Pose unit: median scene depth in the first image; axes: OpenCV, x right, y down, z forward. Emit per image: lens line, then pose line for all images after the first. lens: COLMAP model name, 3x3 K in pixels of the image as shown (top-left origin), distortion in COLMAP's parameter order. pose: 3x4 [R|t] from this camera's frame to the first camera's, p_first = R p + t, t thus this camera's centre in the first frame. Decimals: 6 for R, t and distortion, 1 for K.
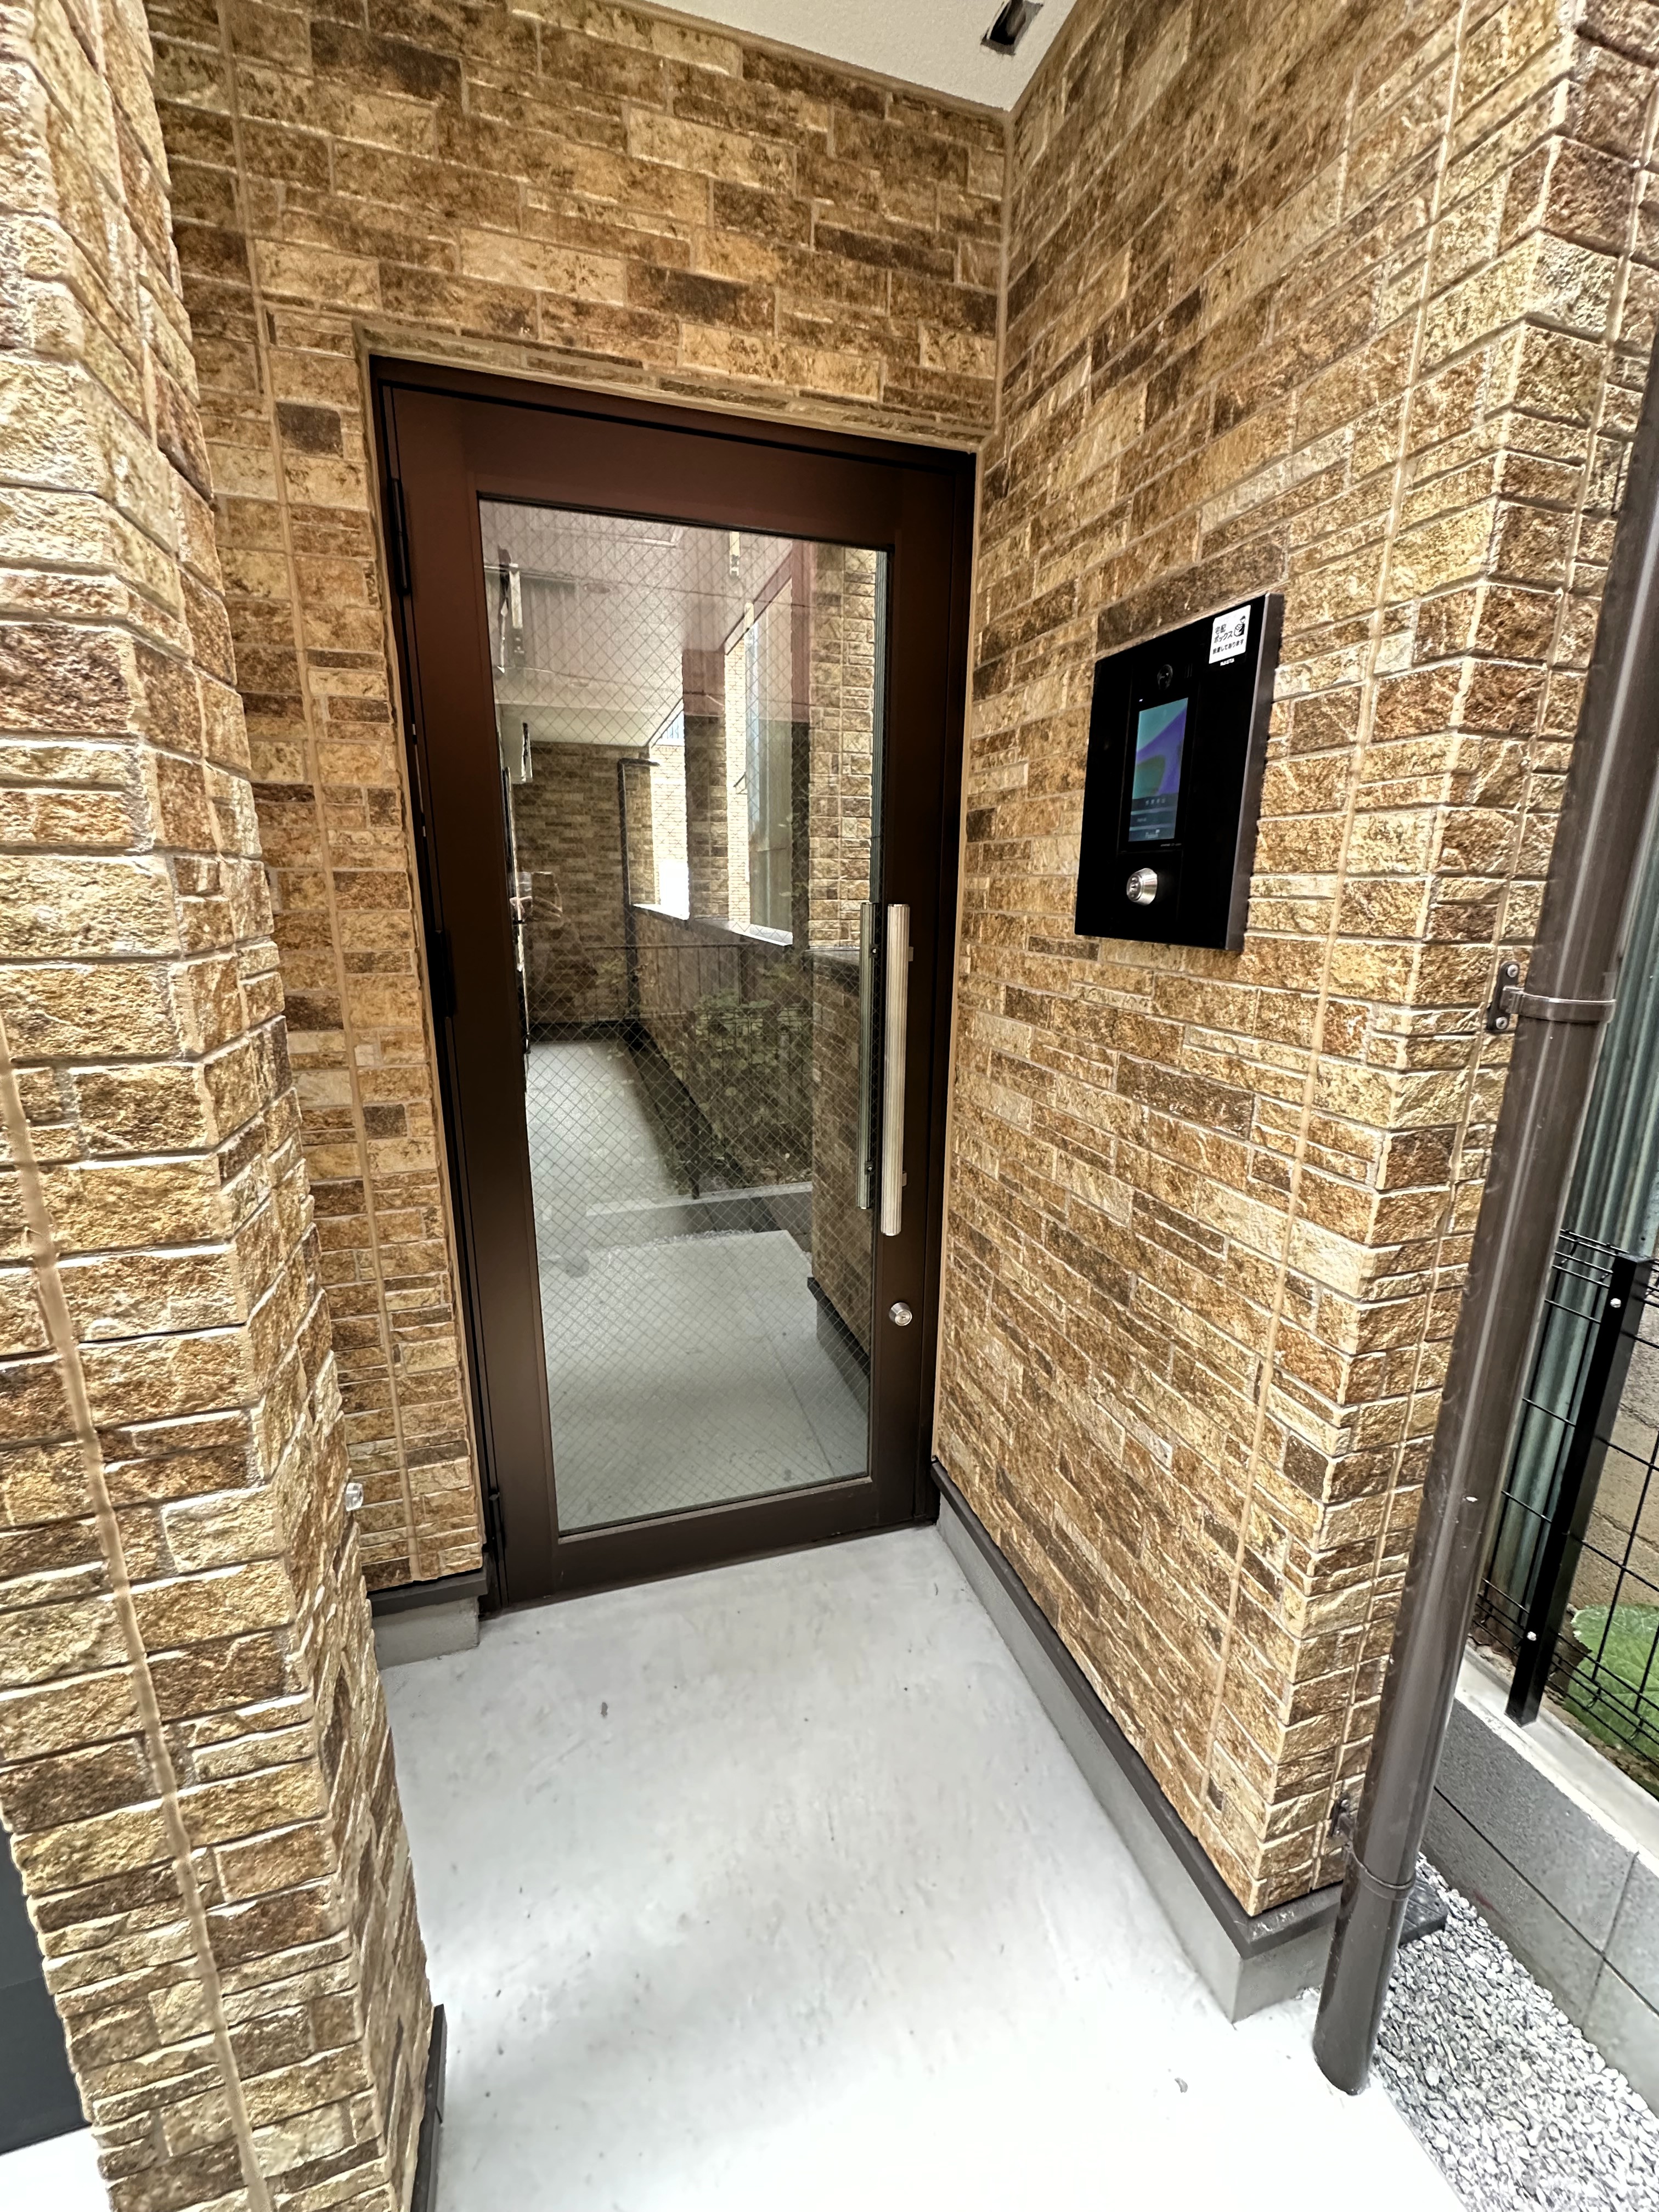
lens RADIAL K [[879.8, 0, 832.1], [0, 879.8, 1100.5], [0, 0, 1]] dist [-0.004621, -0.001007]
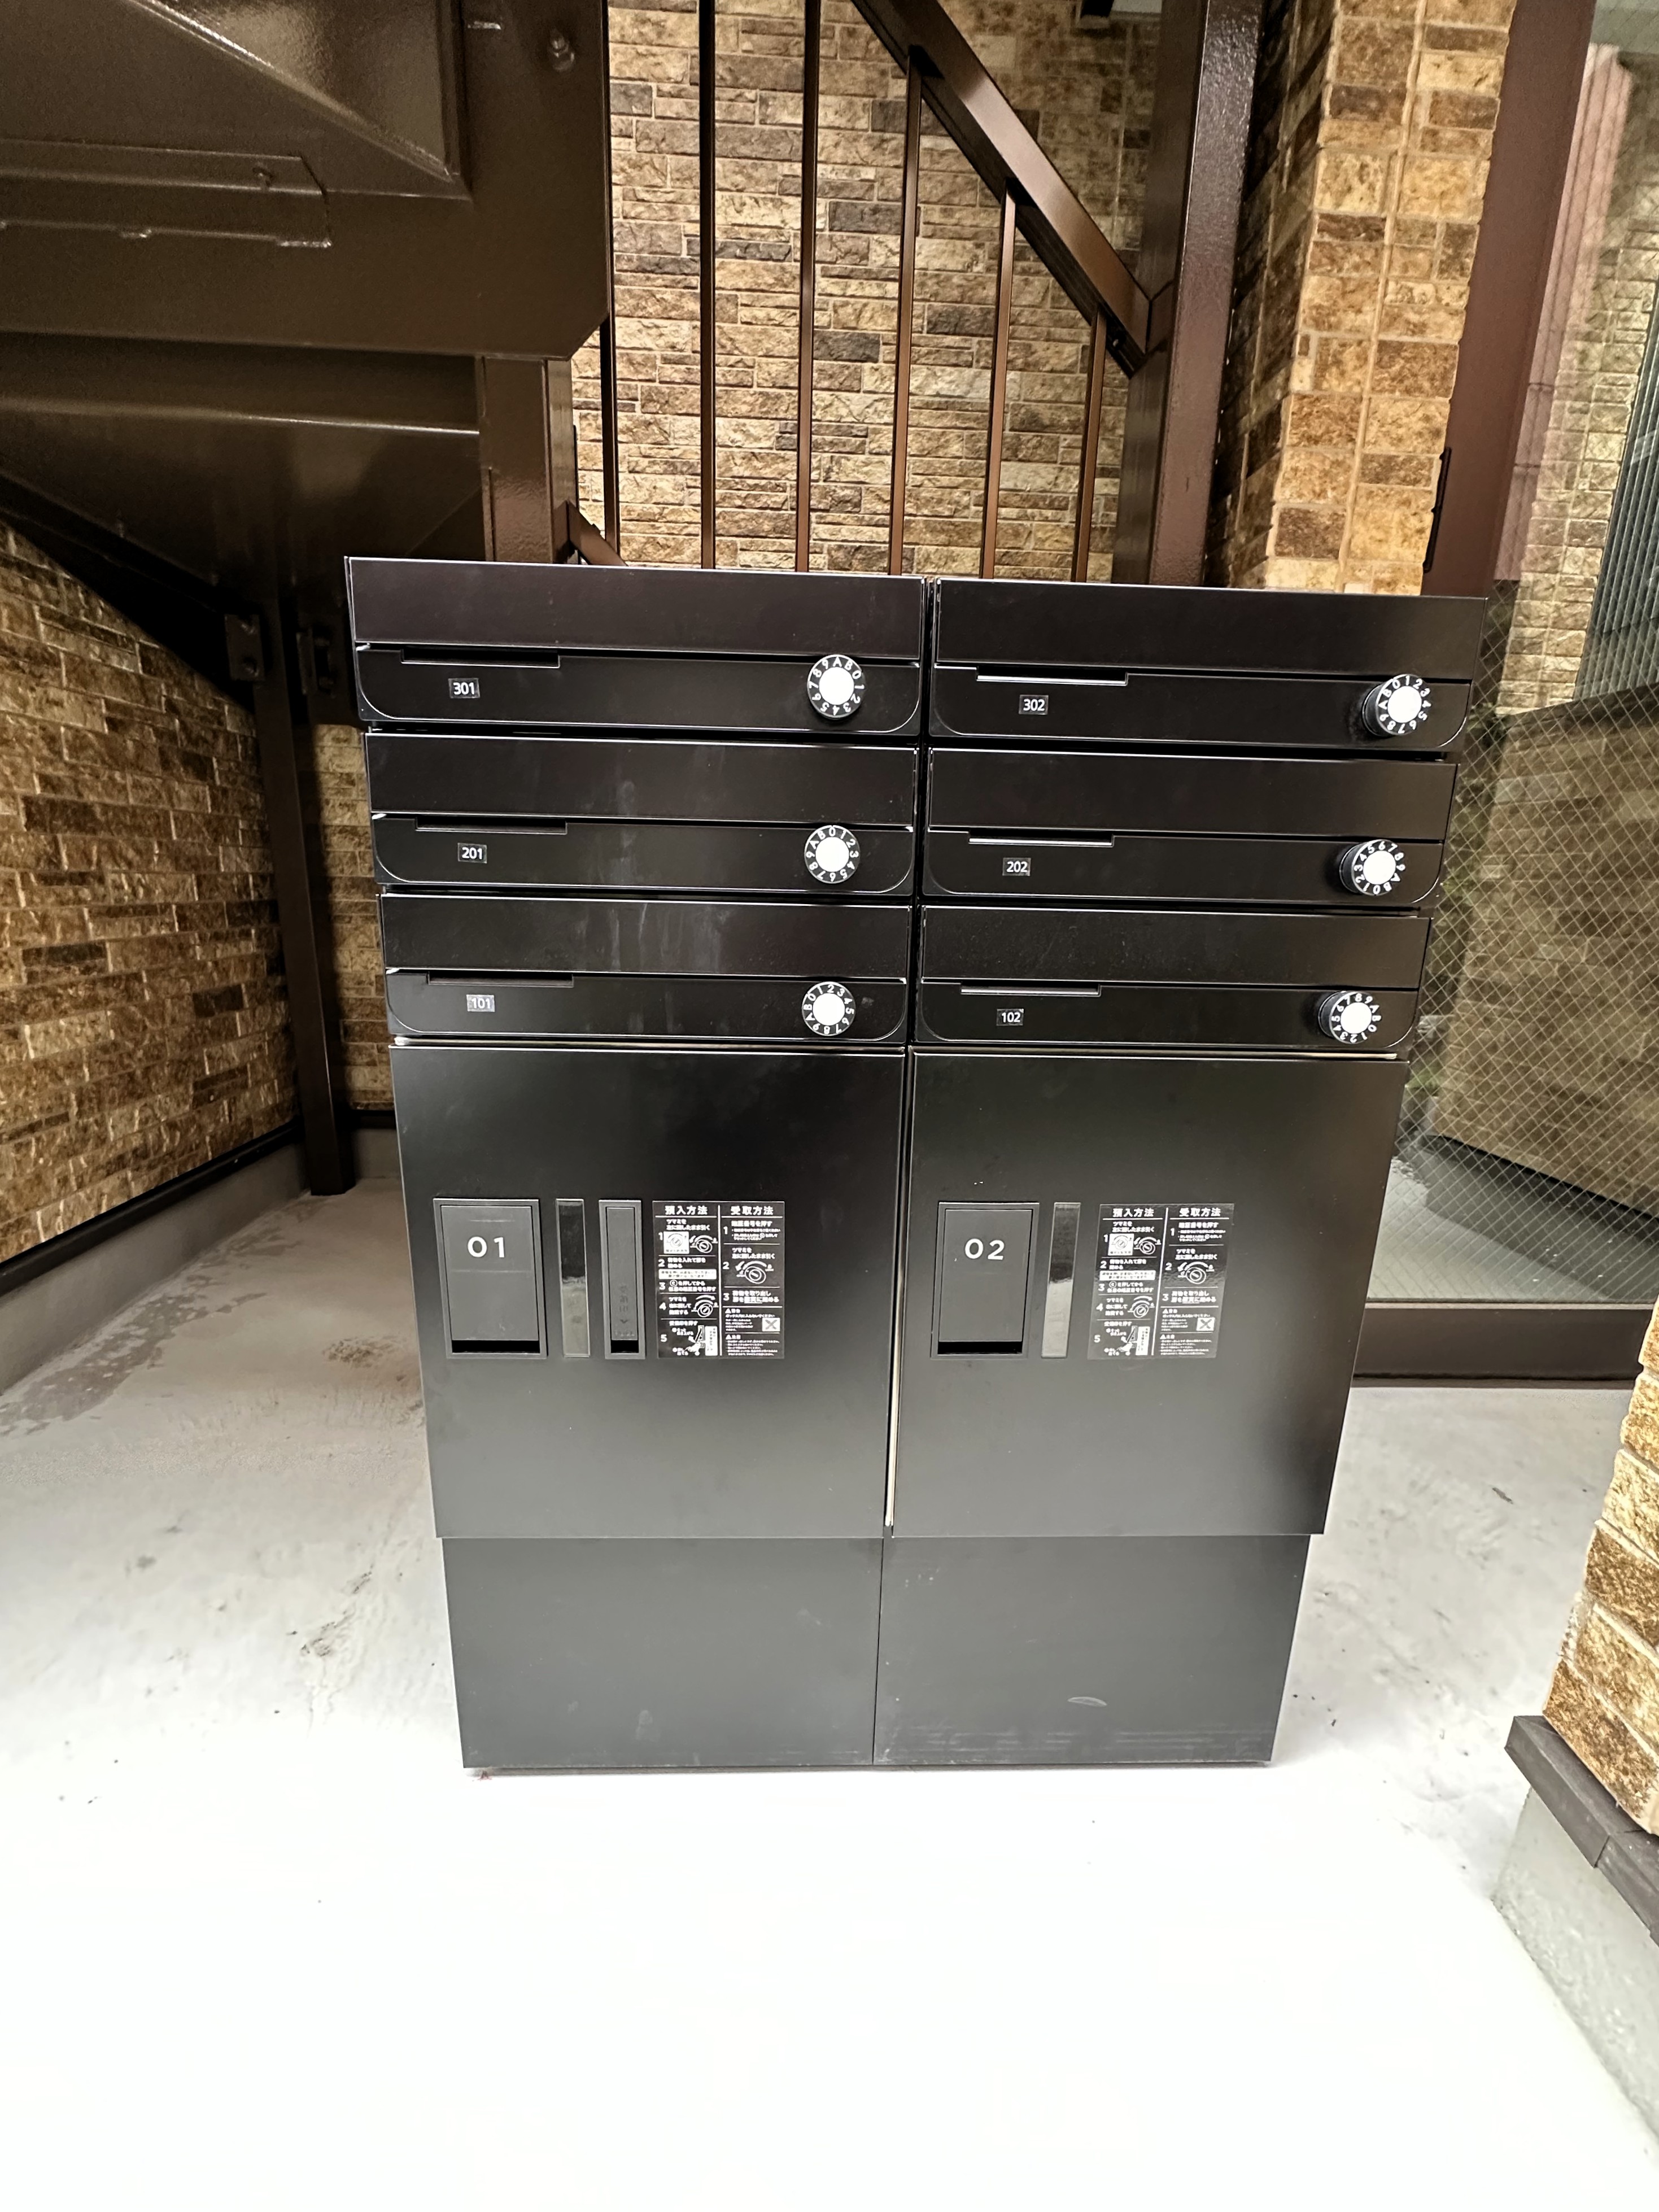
lens RADIAL K [[879.8, 0, 815.1], [0, 879.8, 1101.4], [0, 0, 1]] dist [-0.004621, -0.001007]
pose [[0.960707, 0.074166, -0.267471, -0.816665], [-0.076159, 0.997091, 0.002933, 0.481487], [0.266910, 0.017553, 0.963561, 0.106091]]
